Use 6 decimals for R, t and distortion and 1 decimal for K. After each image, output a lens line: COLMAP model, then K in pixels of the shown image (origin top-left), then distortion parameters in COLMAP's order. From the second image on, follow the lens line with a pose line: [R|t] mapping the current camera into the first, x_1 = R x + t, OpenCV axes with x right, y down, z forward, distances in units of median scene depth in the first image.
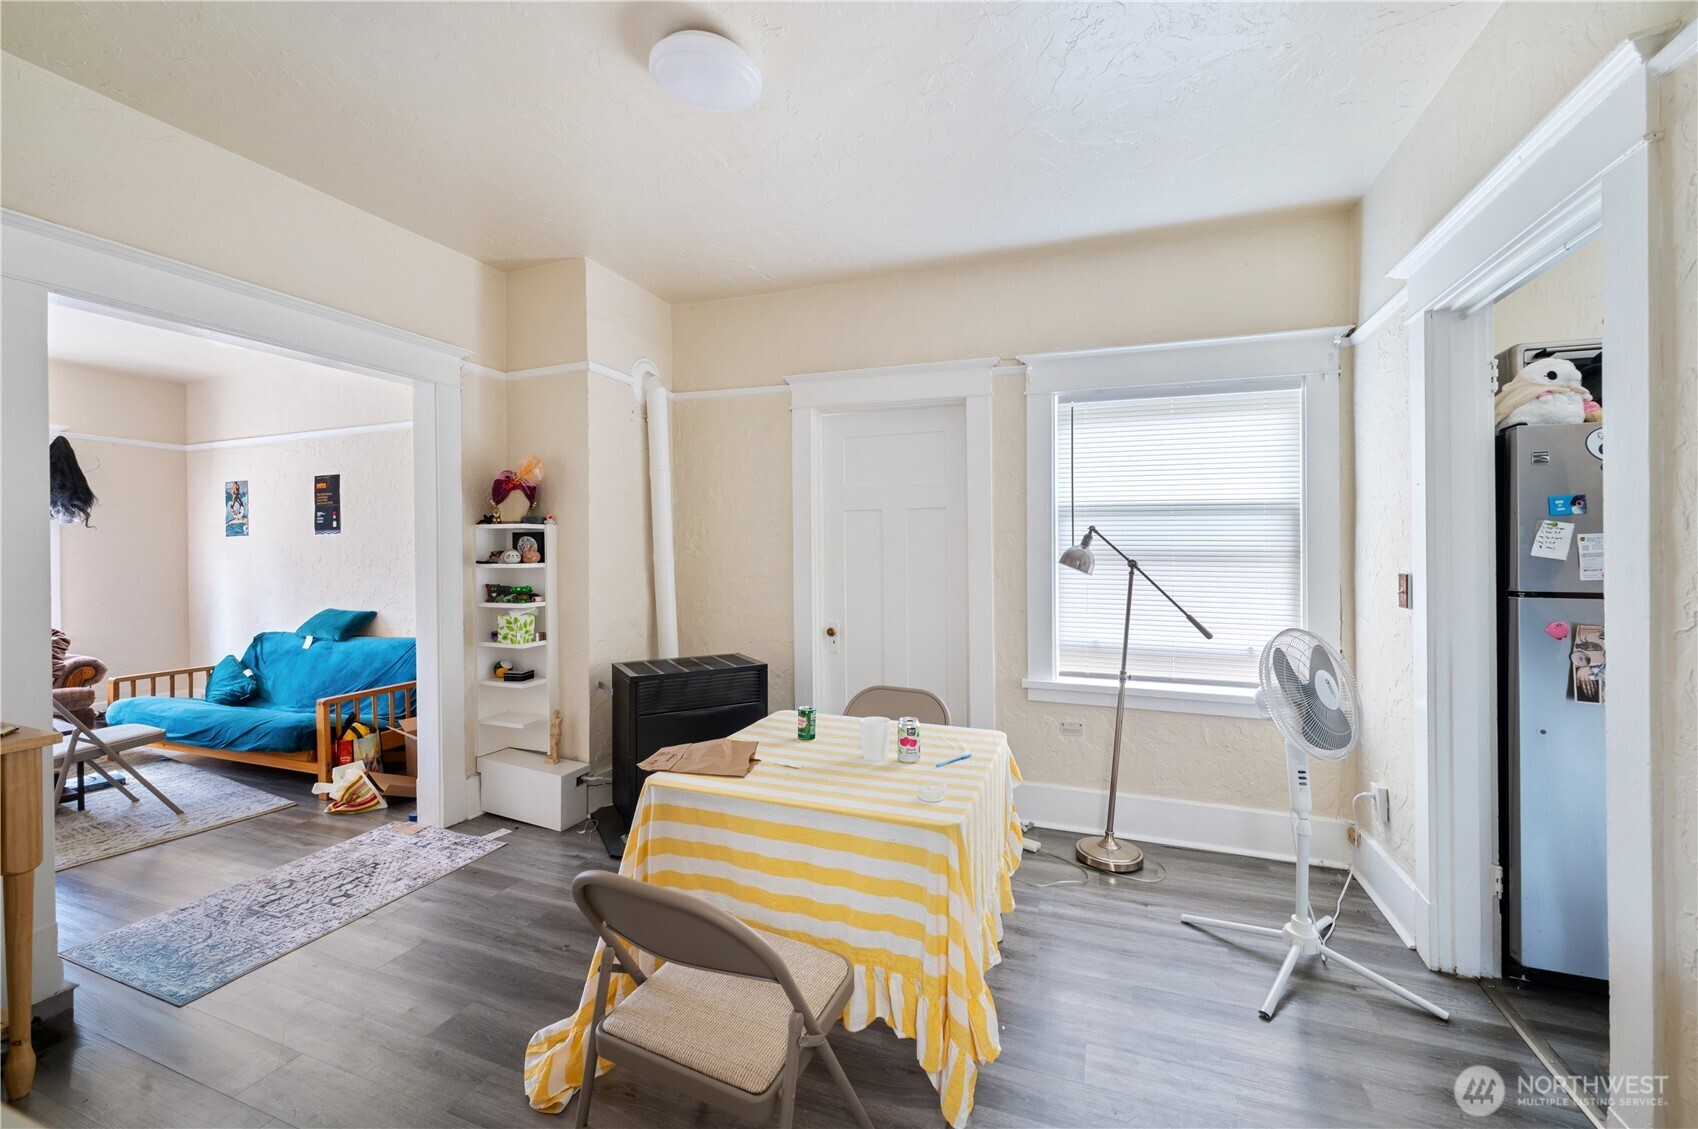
lens RADIAL K [[689.1, 0, 849.2], [0, 689.1, 551.9], [0, 0, 1]] dist [-0.000354, -0.000137]
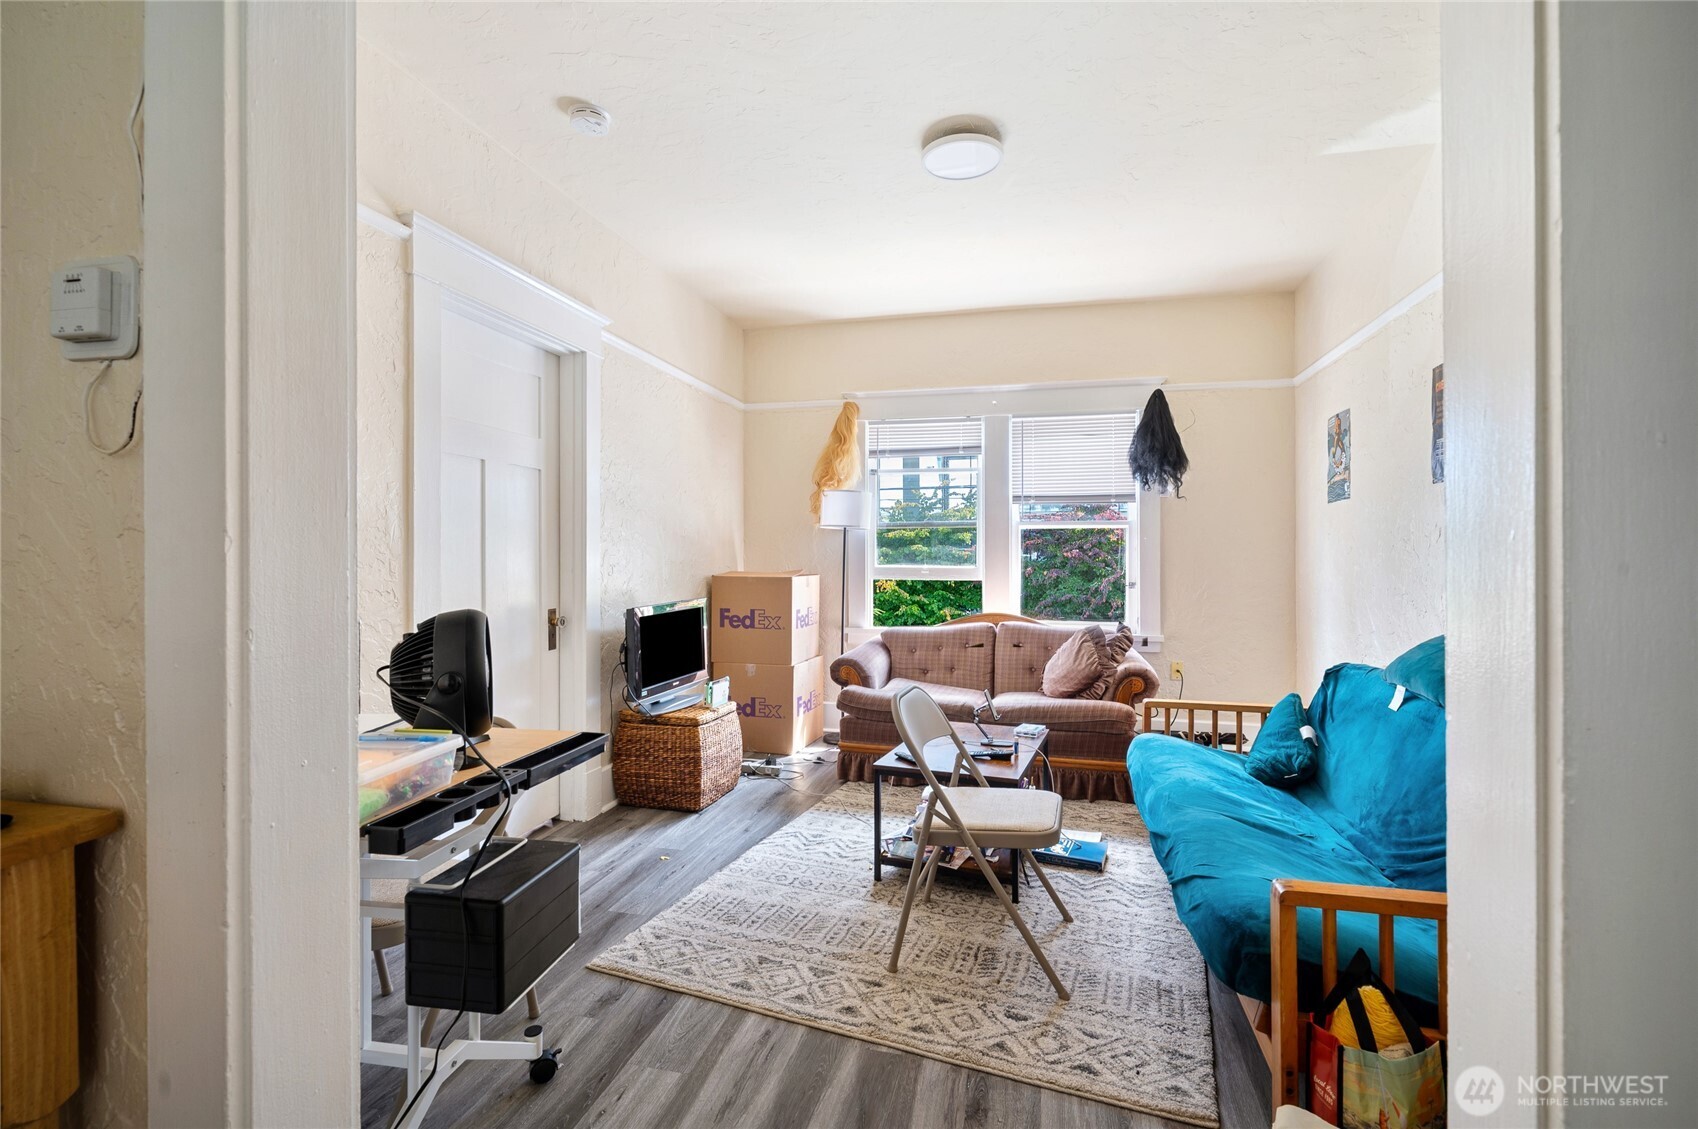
lens RADIAL K [[768.2, 0, 849.8], [0, 768.2, 555.9], [0, 0, 1]] dist [-0.000259, -0.000315]
pose [[0.127191, 0.010911, -0.991818, -0.287865], [0.000296, 0.999939, 0.011039, 0.022095], [0.991878, -0.001698, 0.127180, 0.537936]]
